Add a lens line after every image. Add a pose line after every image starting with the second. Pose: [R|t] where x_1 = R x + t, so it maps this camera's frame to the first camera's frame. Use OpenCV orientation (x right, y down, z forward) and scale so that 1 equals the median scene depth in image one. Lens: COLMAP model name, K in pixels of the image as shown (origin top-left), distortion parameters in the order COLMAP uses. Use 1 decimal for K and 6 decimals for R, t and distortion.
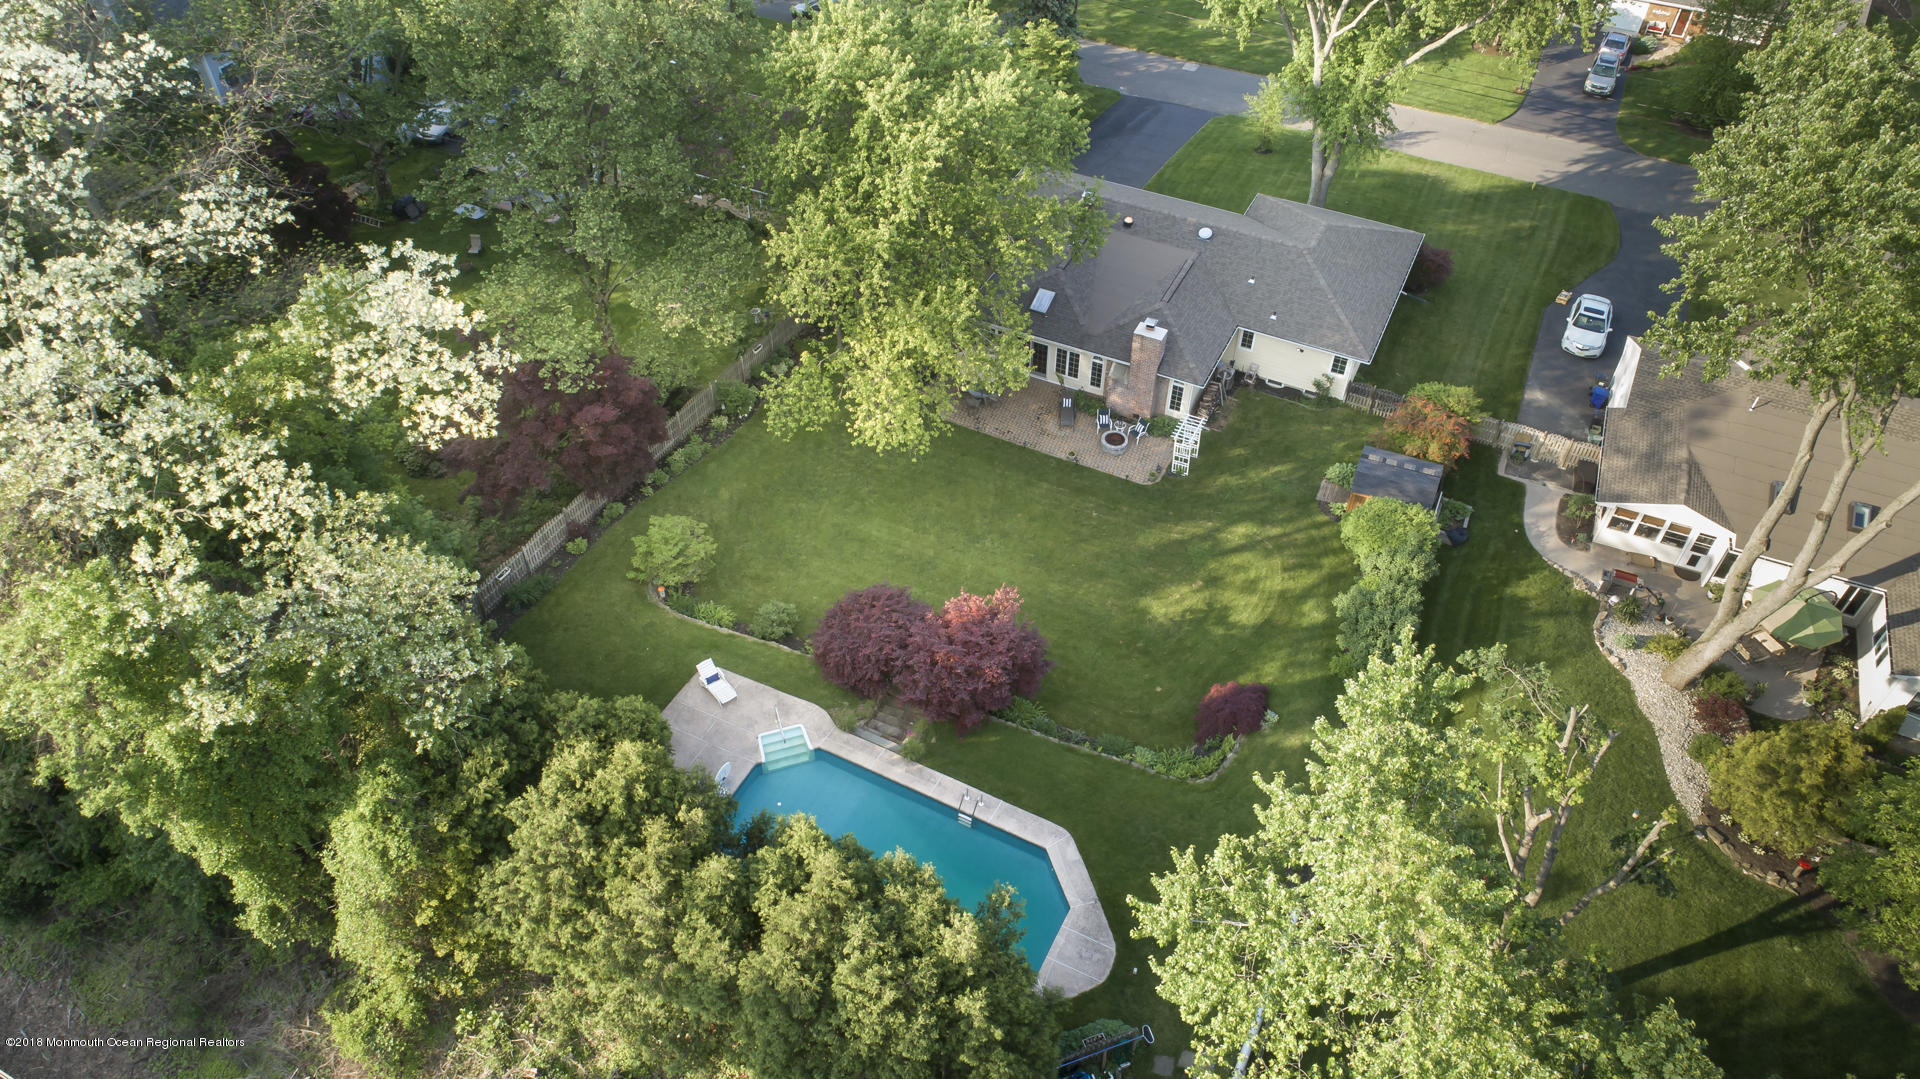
lens RADIAL K [[1293.3, 0, 960.0], [0, 1293.3, 539.5], [0, 0, 1]] dist [-0.017665, 0.010530]
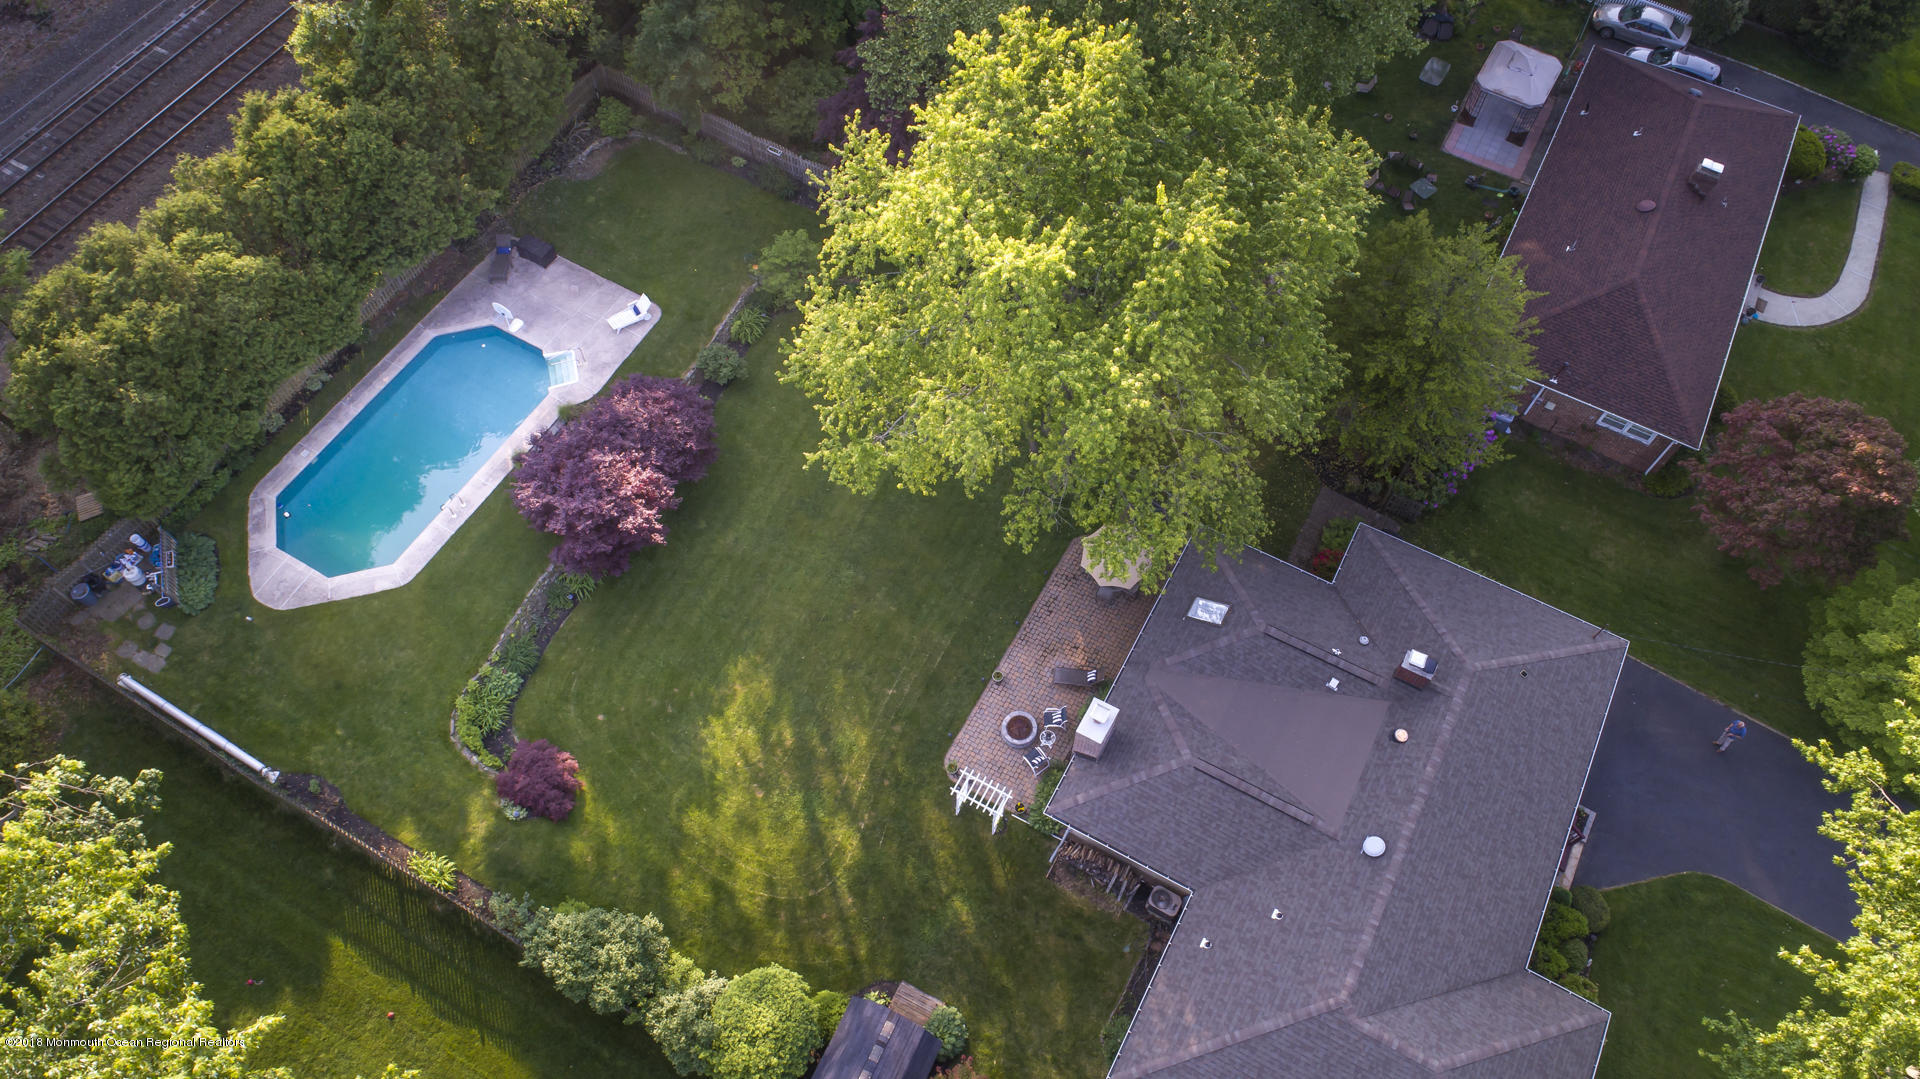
lens RADIAL K [[1293.3, 0, 960.0], [0, 1293.3, 539.5], [0, 0, 1]] dist [-0.017665, 0.010530]
pose [[-0.049424, 0.862679, -0.503332, 0.398445], [-0.710442, 0.323848, 0.624816, -0.548418], [0.702018, 0.388469, 0.596877, 0.469718]]
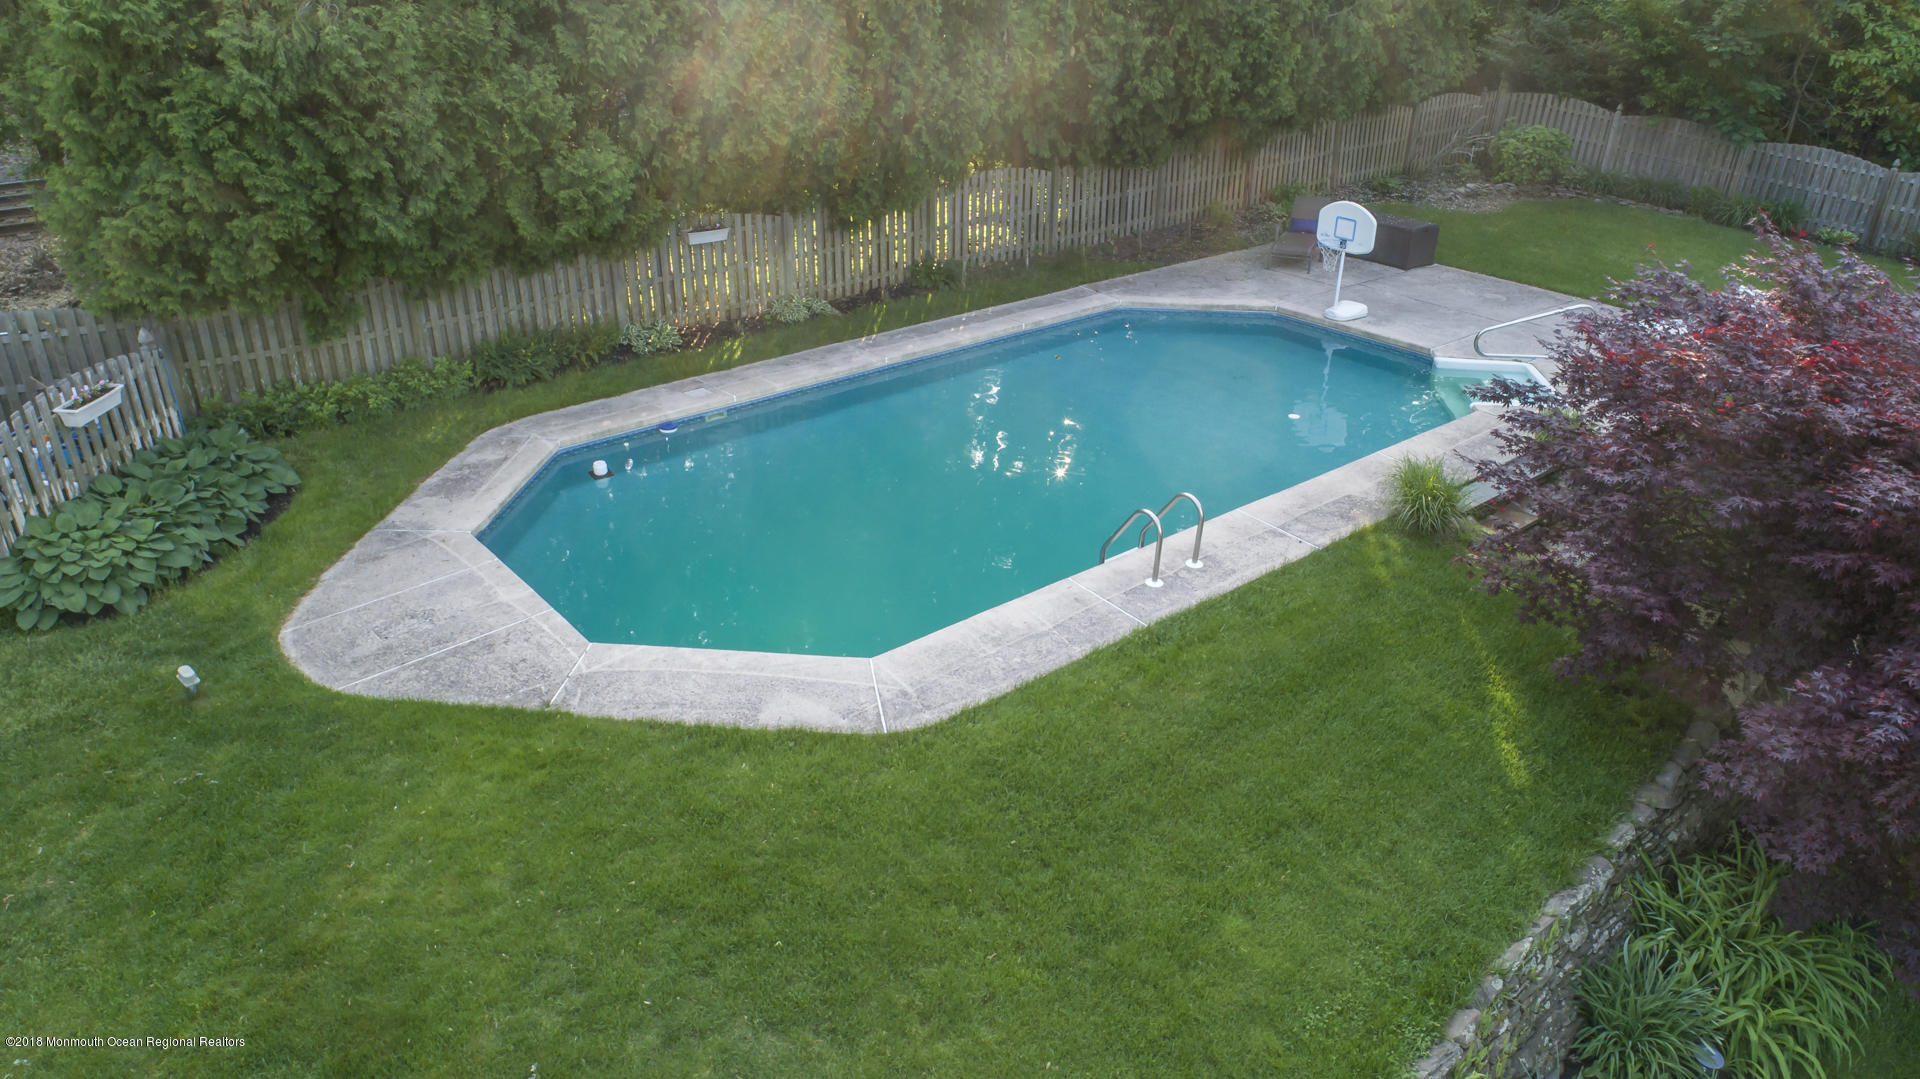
lens RADIAL K [[1293.3, 0, 960.0], [0, 1293.3, 539.5], [0, 0, 1]] dist [-0.017665, 0.010530]
pose [[-0.398159, 0.400183, -0.825423, 0.172443], [-0.655197, 0.505709, 0.561226, 0.057230], [0.642017, 0.764272, 0.060846, 0.679126]]
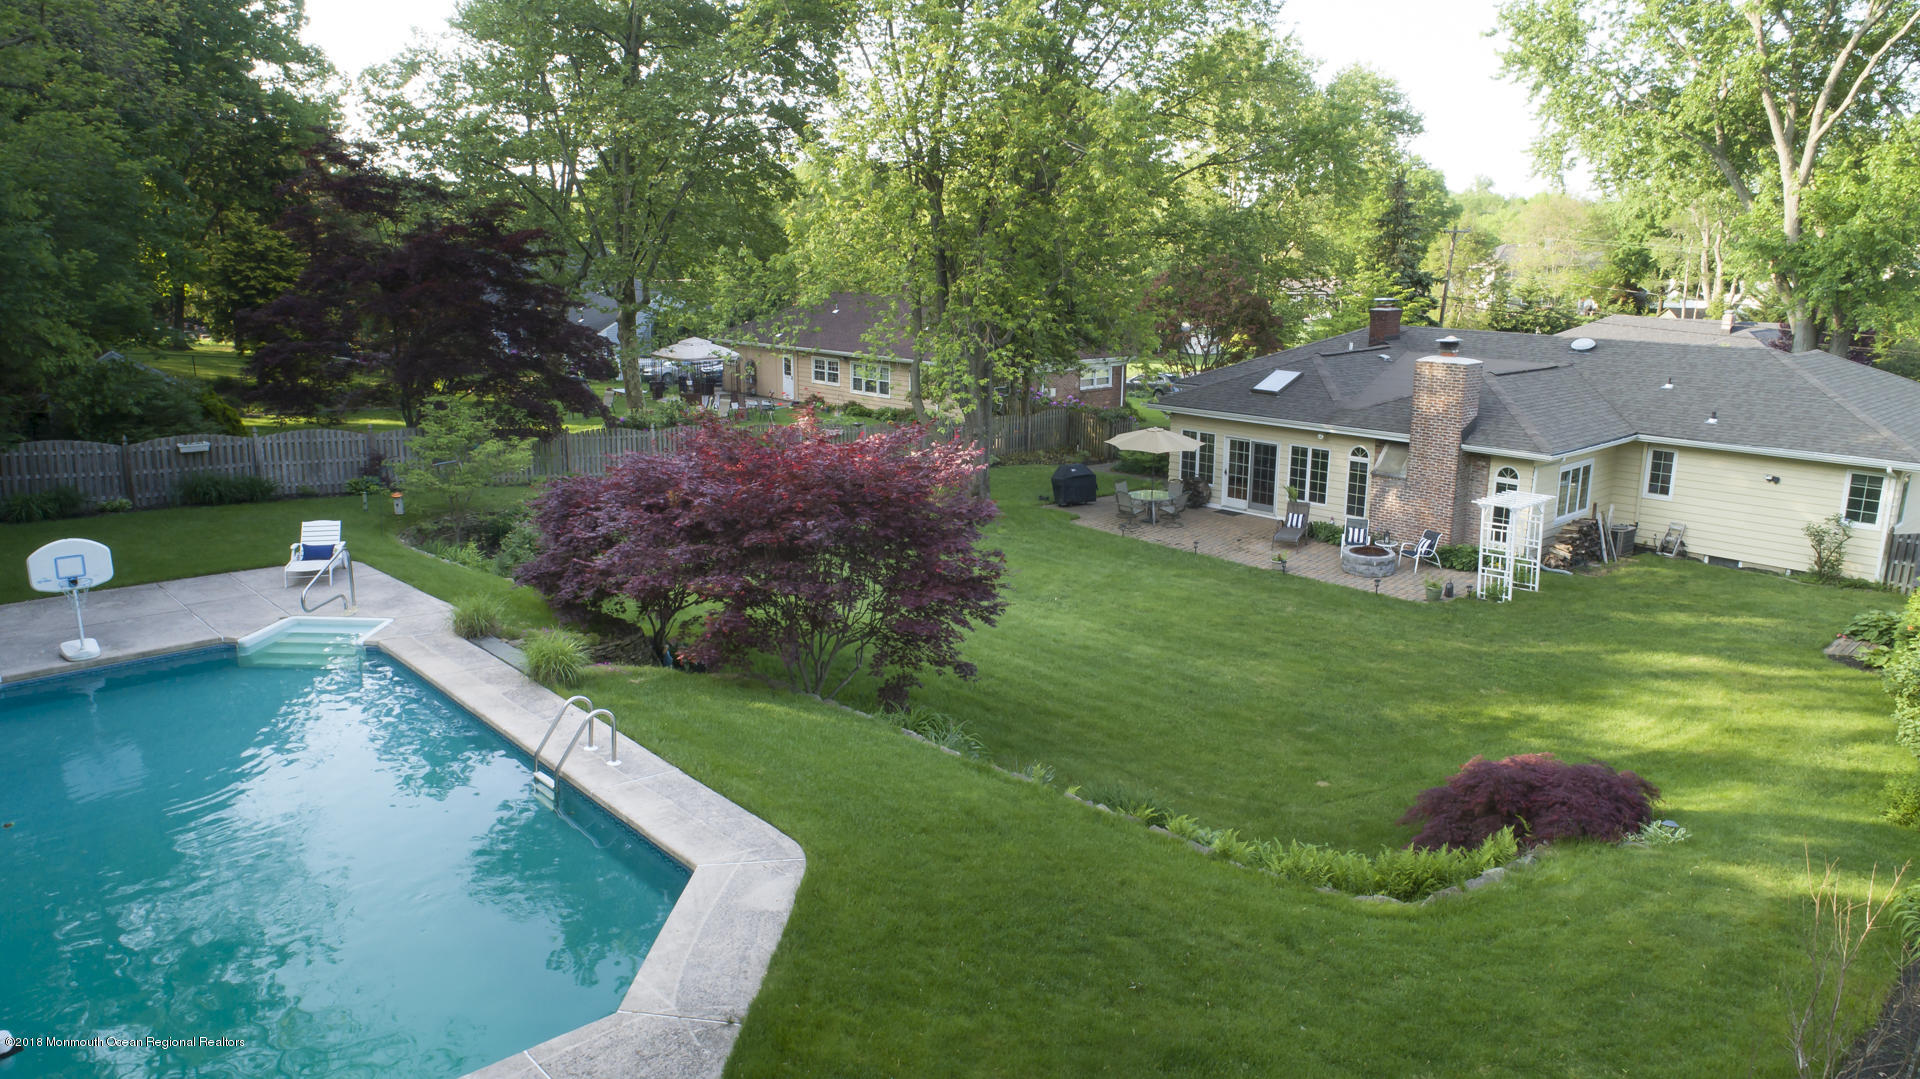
lens RADIAL K [[1293.3, 0, 960.0], [0, 1293.3, 539.5], [0, 0, 1]] dist [-0.017665, 0.010530]
pose [[0.932338, 0.079977, -0.352633, 0.145730], [-0.254516, 0.837875, -0.482894, 0.207302], [0.256842, 0.539971, 0.801538, 0.524230]]
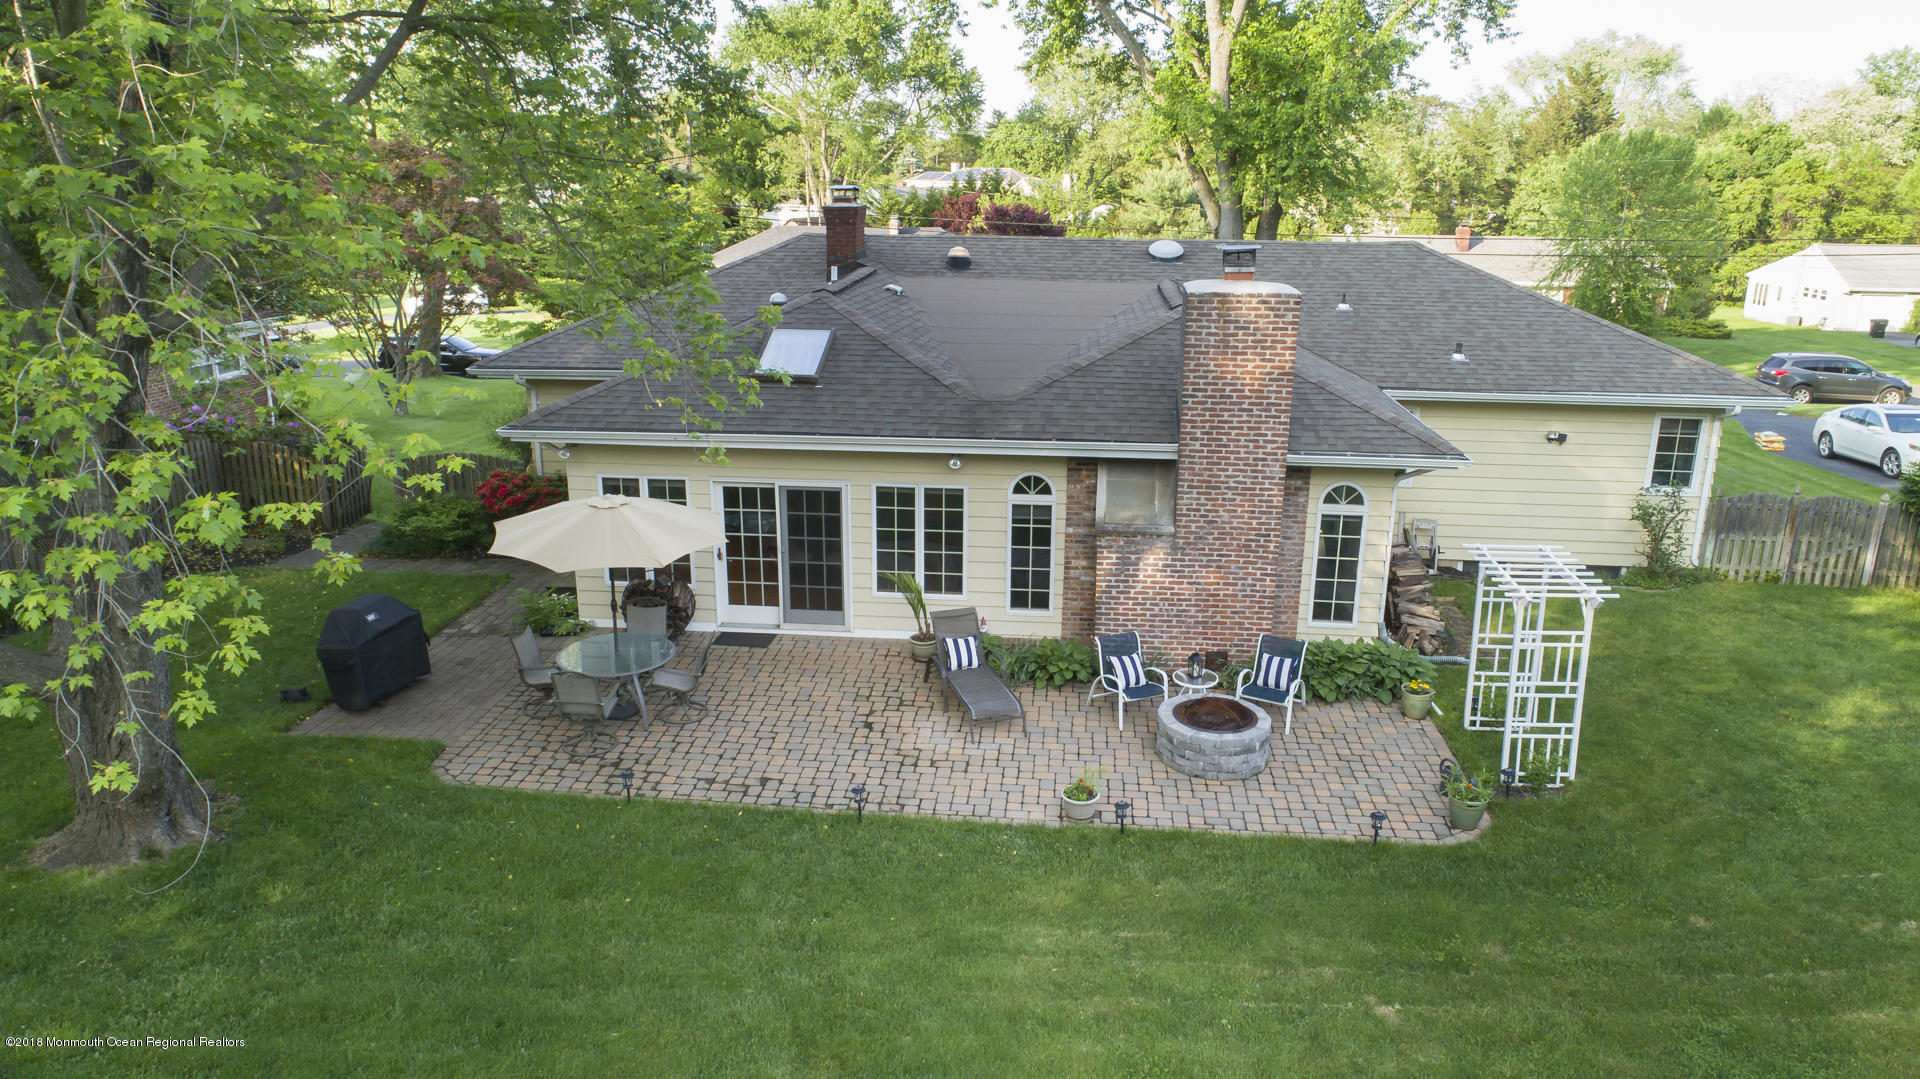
lens RADIAL K [[1293.3, 0, 960.0], [0, 1293.3, 539.5], [0, 0, 1]] dist [-0.017665, 0.010530]
pose [[0.939062, -0.097345, 0.329676, -0.000906], [0.244063, 0.864181, -0.440028, -0.011382], [-0.242065, 0.493676, 0.835278, 0.775828]]
